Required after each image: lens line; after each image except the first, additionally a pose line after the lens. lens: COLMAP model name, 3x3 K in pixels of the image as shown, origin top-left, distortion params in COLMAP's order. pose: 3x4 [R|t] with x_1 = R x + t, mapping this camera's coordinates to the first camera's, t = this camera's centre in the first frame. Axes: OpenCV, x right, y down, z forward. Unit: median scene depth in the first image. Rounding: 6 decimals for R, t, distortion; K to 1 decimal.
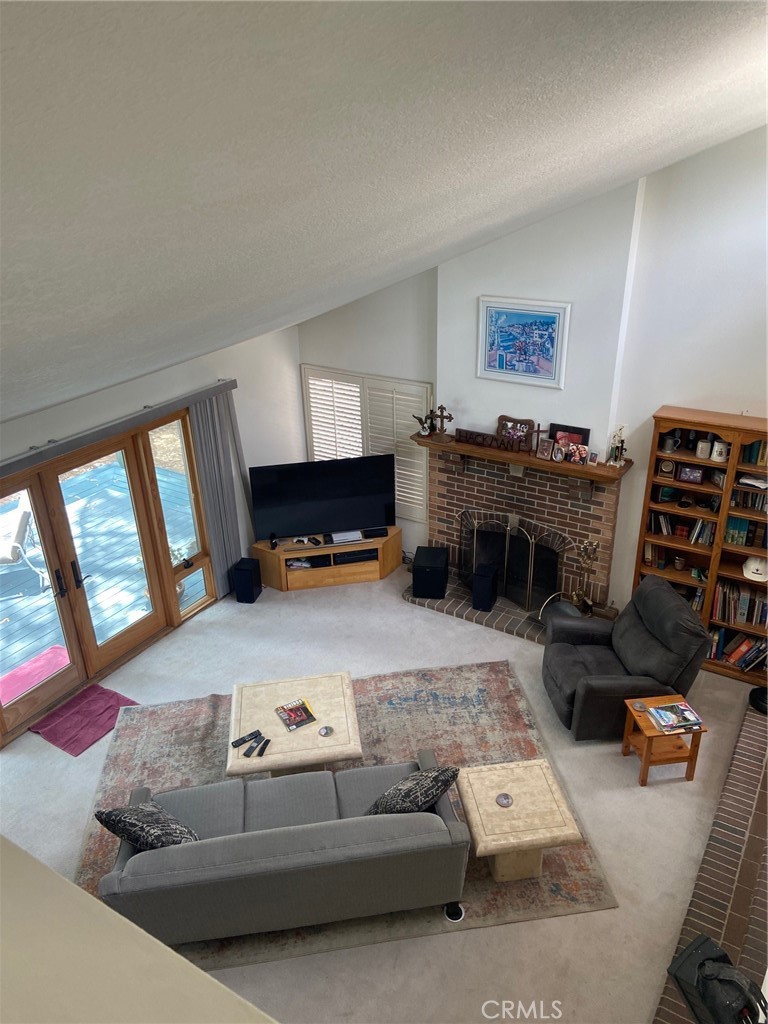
lens RADIAL K [[774.8, 0, 387.7], [0, 774.8, 507.0], [0, 0, 1]] dist [0.128207, -0.160505]
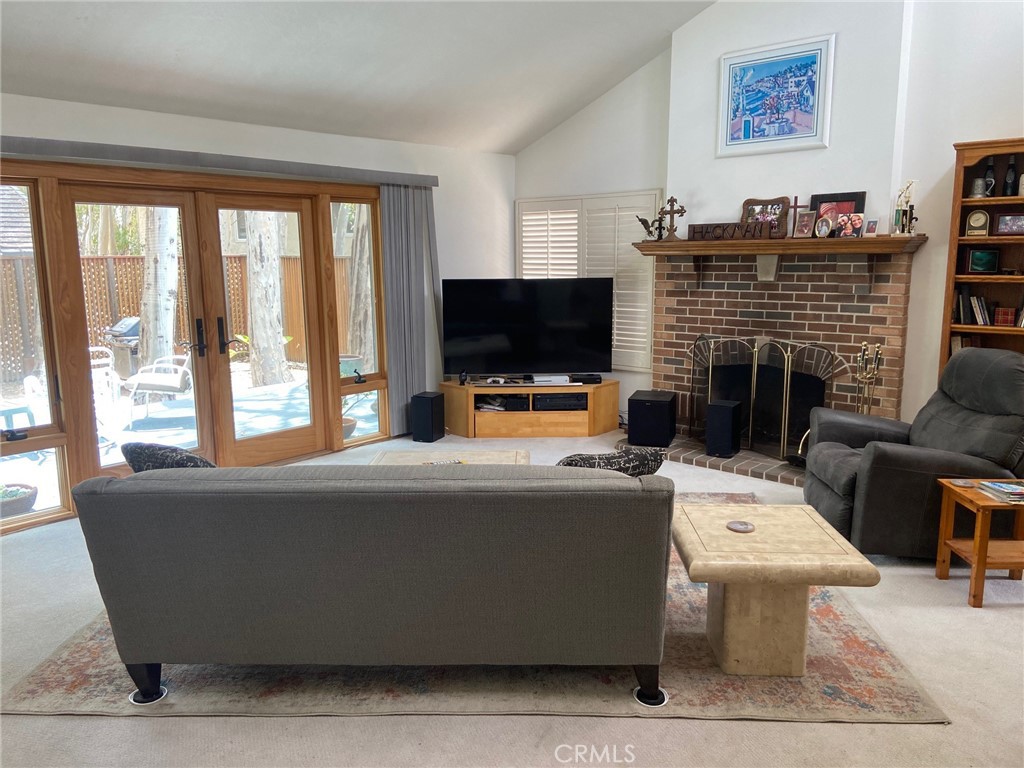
lens RADIAL K [[774.2, 0, 502.7], [0, 774.2, 373.3], [0, 0, 1]] dist [0.128507, -0.160536]
pose [[0.984191, 0.042868, -0.171845, 0.044391], [-0.089829, 0.957029, -0.275730, 0.305714], [0.152641, 0.286808, 0.945749, 0.239768]]
